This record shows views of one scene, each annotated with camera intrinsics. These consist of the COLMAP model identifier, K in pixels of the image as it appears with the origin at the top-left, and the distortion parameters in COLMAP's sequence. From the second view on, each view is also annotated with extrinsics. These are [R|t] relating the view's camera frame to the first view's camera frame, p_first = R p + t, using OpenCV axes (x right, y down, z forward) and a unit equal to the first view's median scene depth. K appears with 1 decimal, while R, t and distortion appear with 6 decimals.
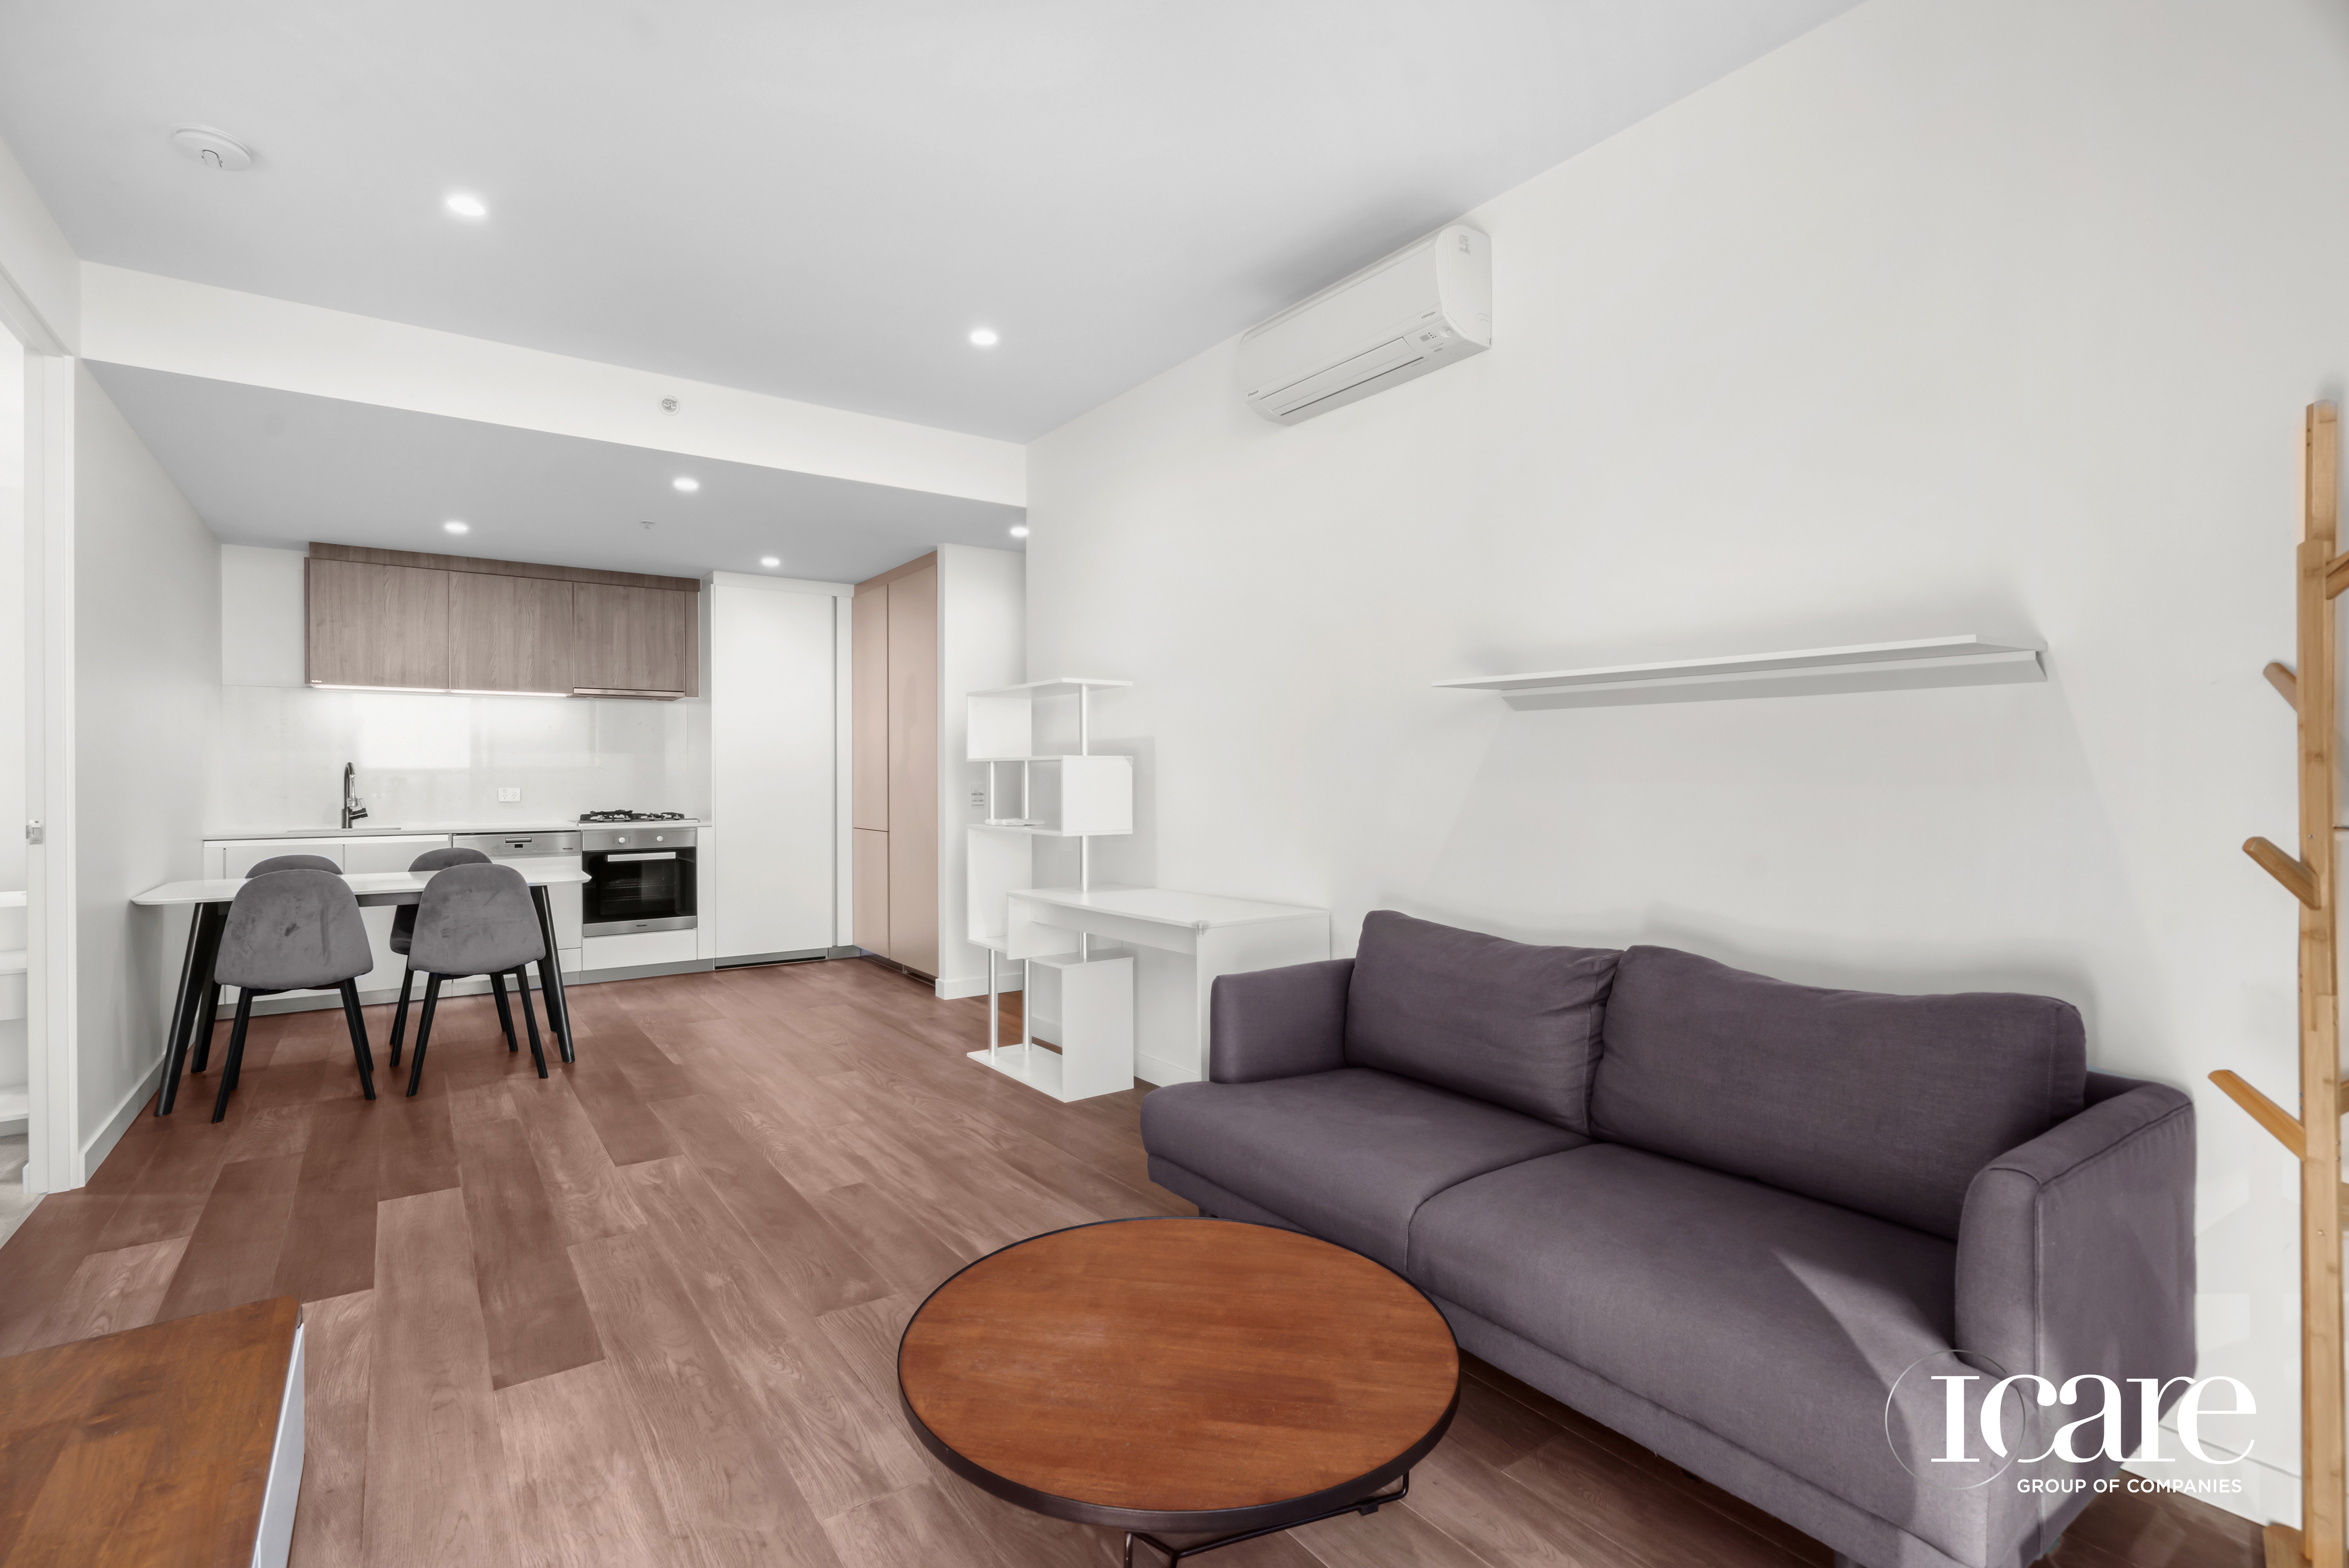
lens RADIAL K [[1093.8, 0, 1169.5], [0, 1093.8, 777.3], [0, 0, 1]] dist [-0.003164, 0.001726]
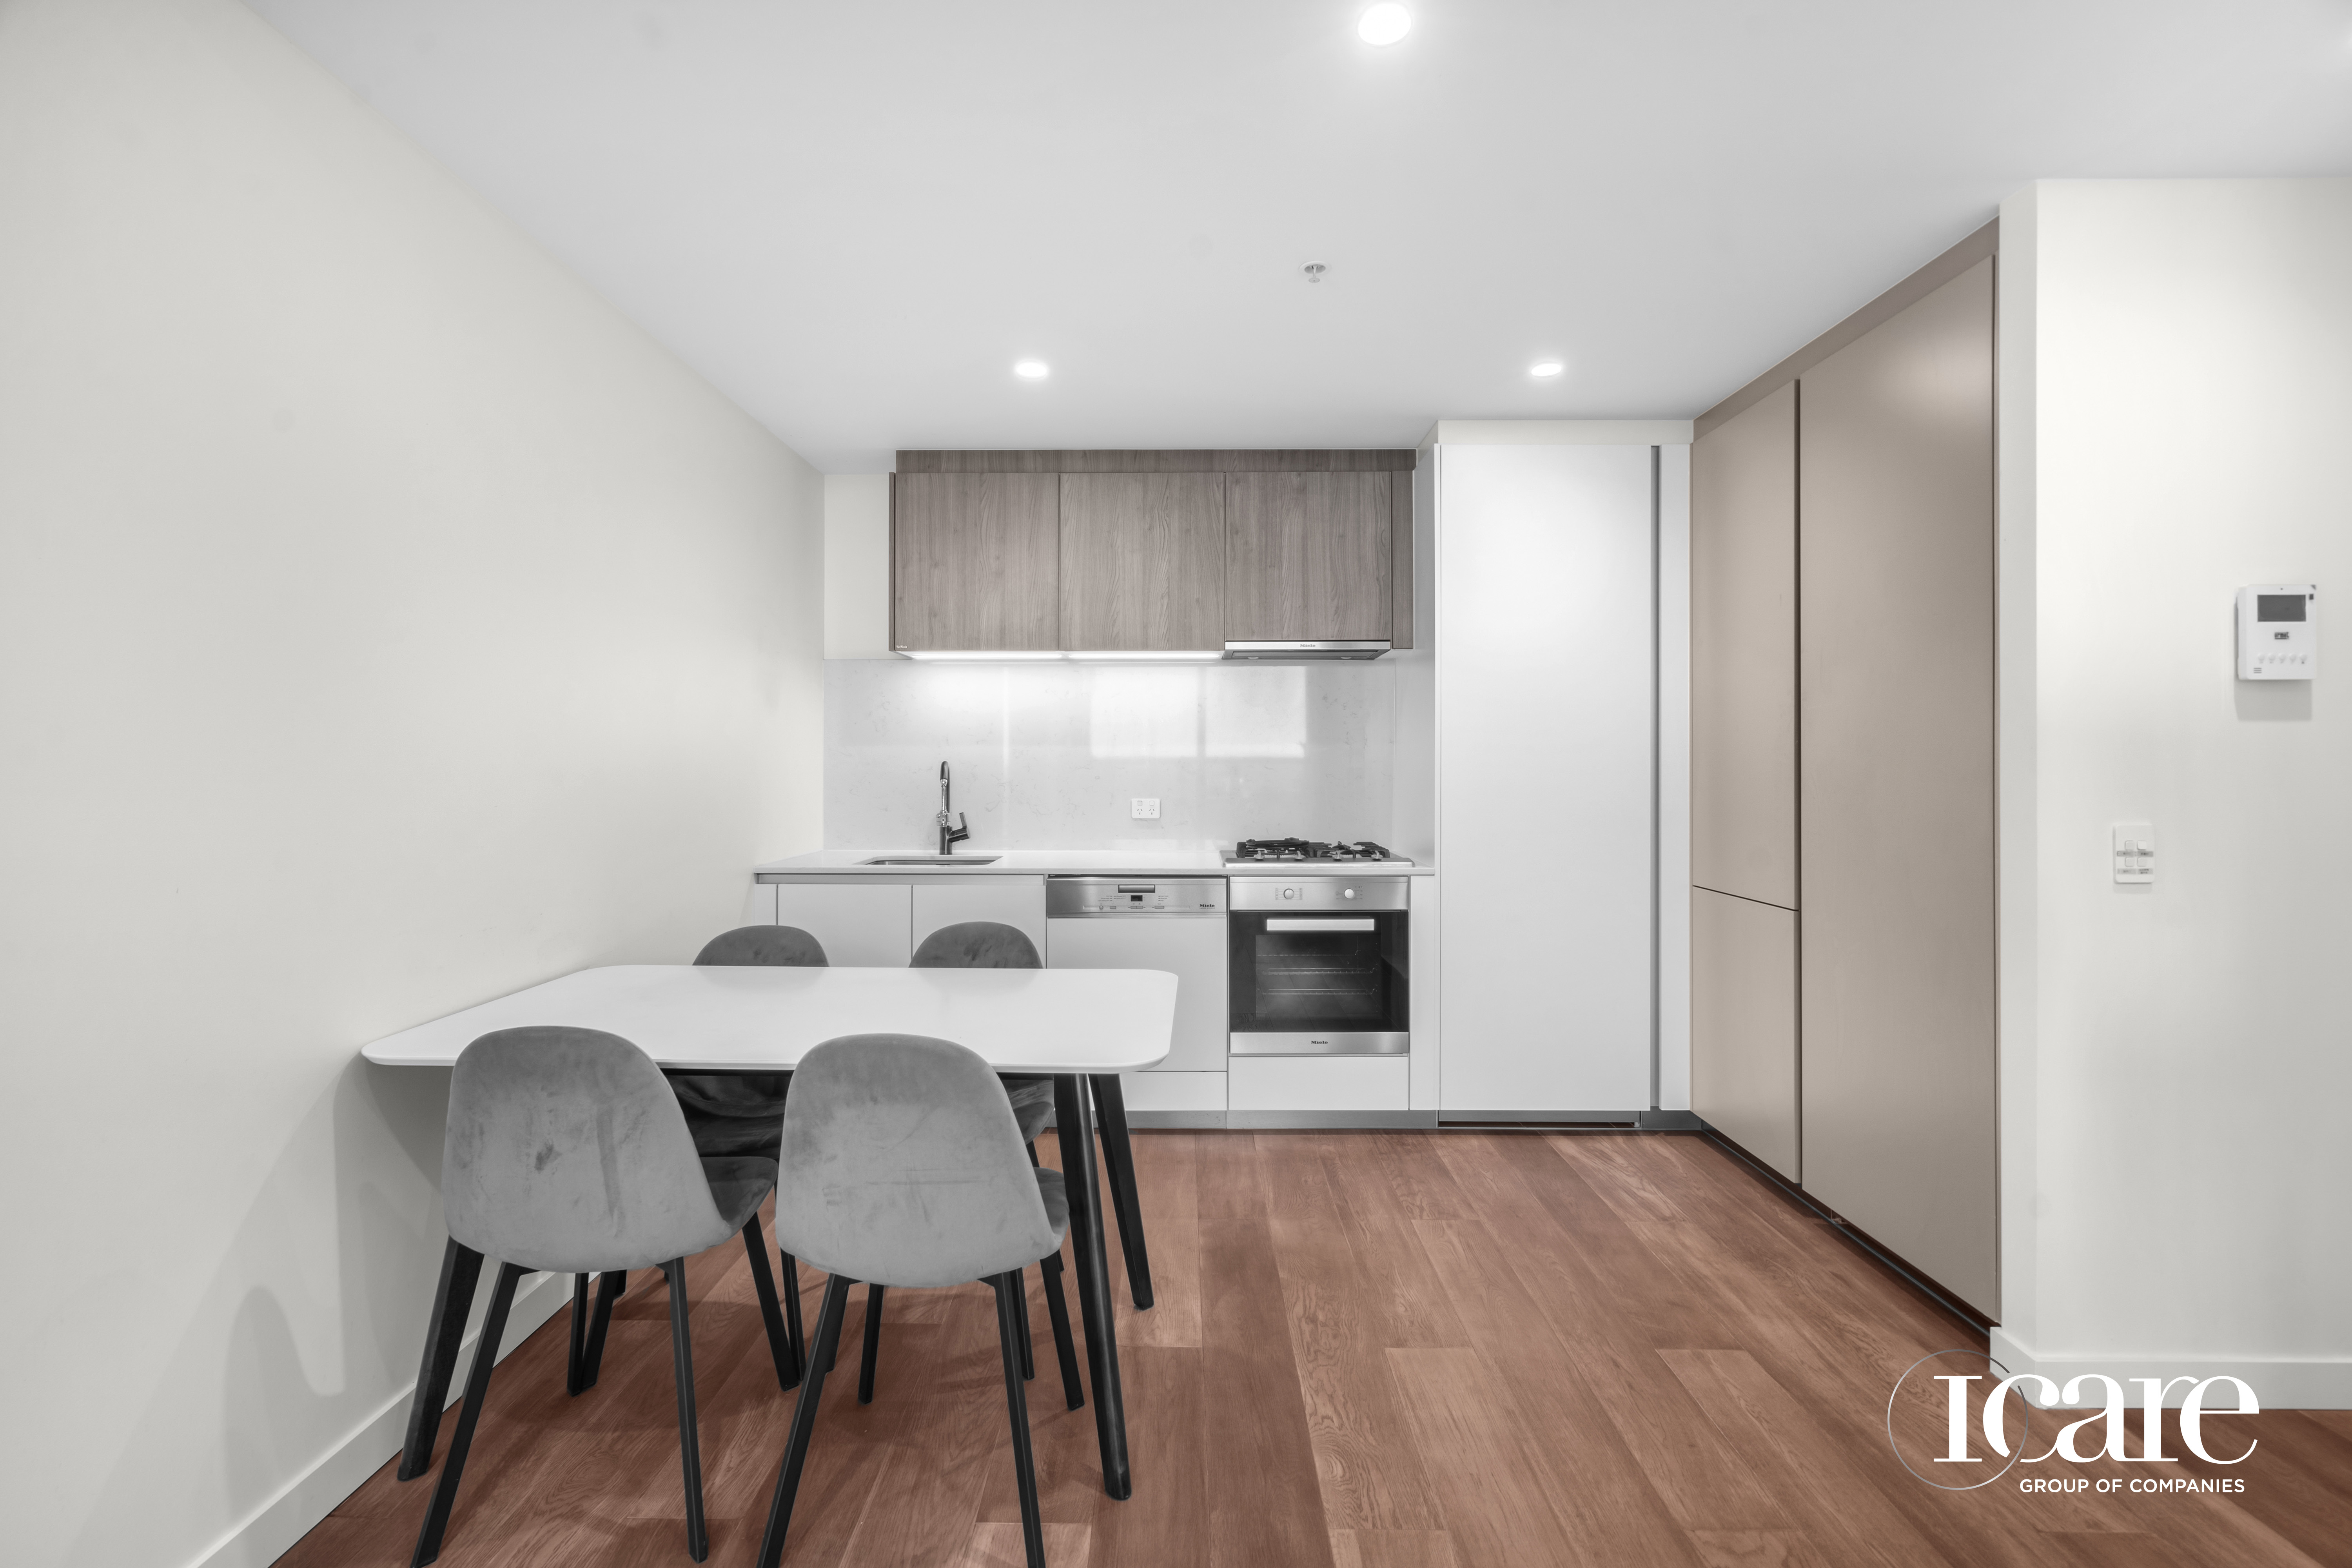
lens RADIAL K [[1095.2, 0, 1169.8], [0, 1095.2, 771.5], [0, 0, 1]] dist [-0.003164, 0.001726]
pose [[0.812241, 0.006603, -0.583284, -0.206173], [-0.002204, 0.999964, 0.008250, -0.012740], [0.583317, -0.005415, 0.812226, 0.475284]]
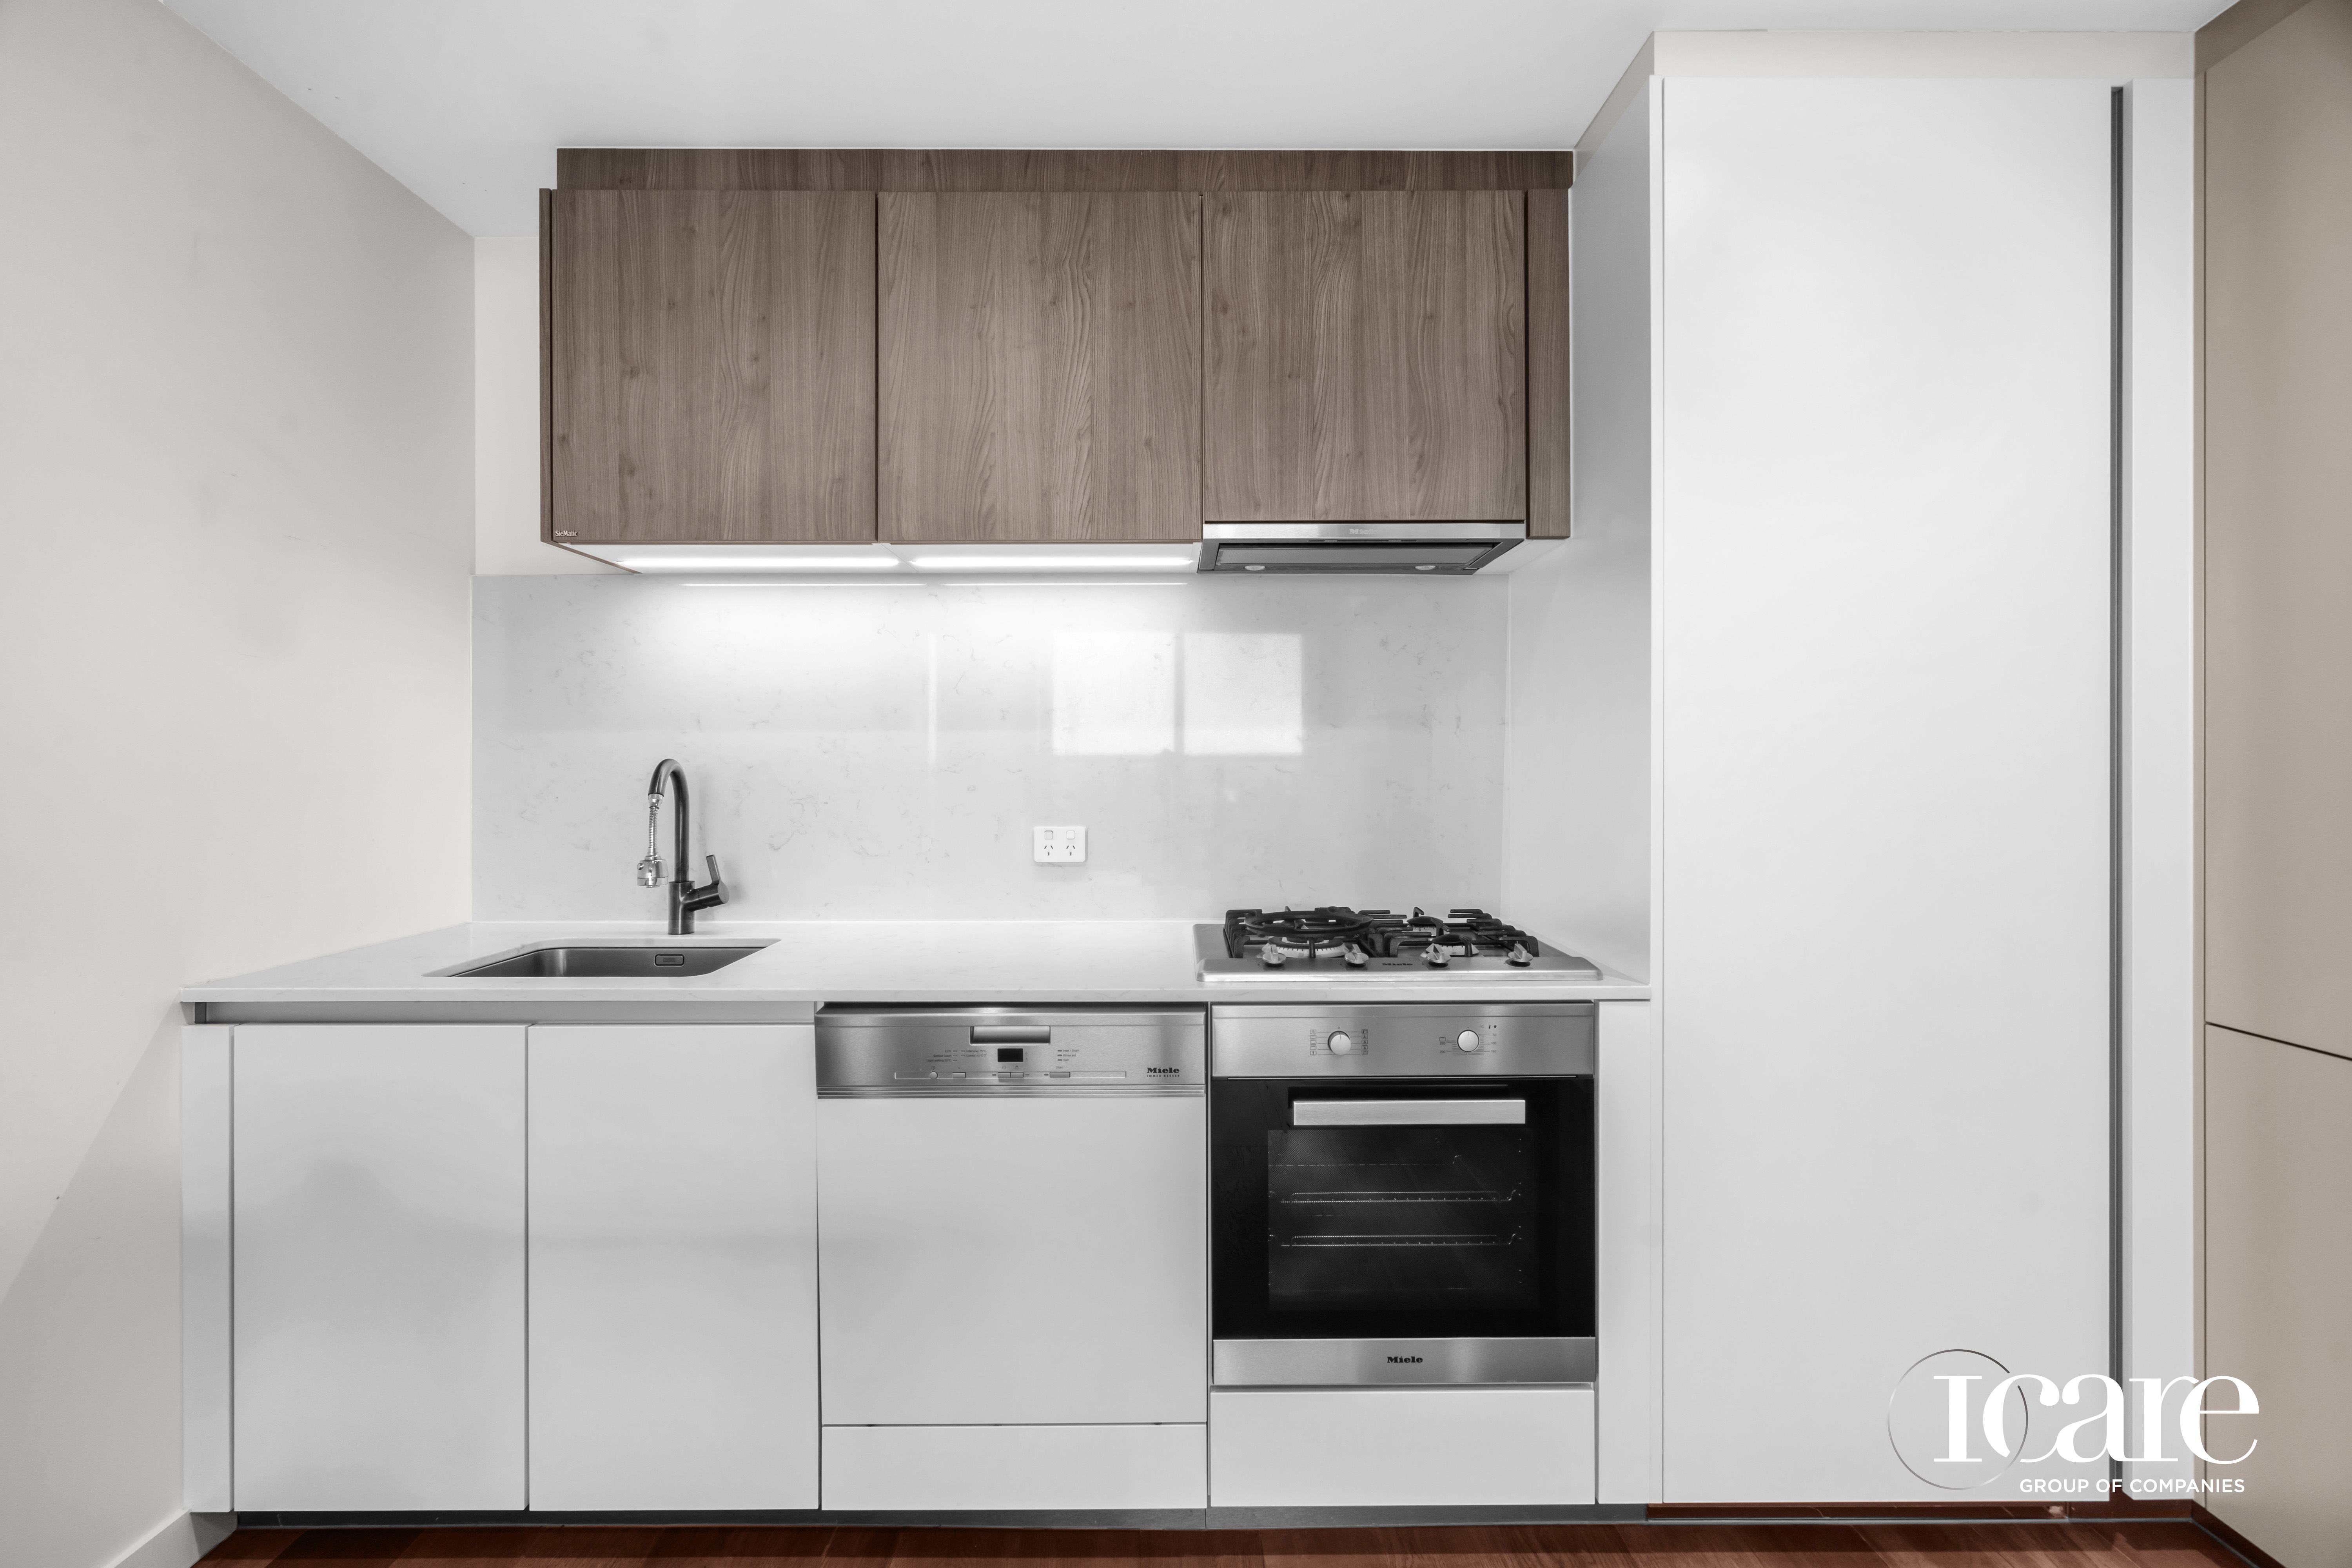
lens RADIAL K [[1095.2, 0, 1179.6], [0, 1095.2, 774.1], [0, 0, 1]] dist [-0.003164, 0.001726]
pose [[0.824734, 0.010210, -0.565429, -0.371889], [0.000076, 0.999835, 0.018164, -0.014525], [0.565521, -0.015023, 0.824597, 0.736698]]
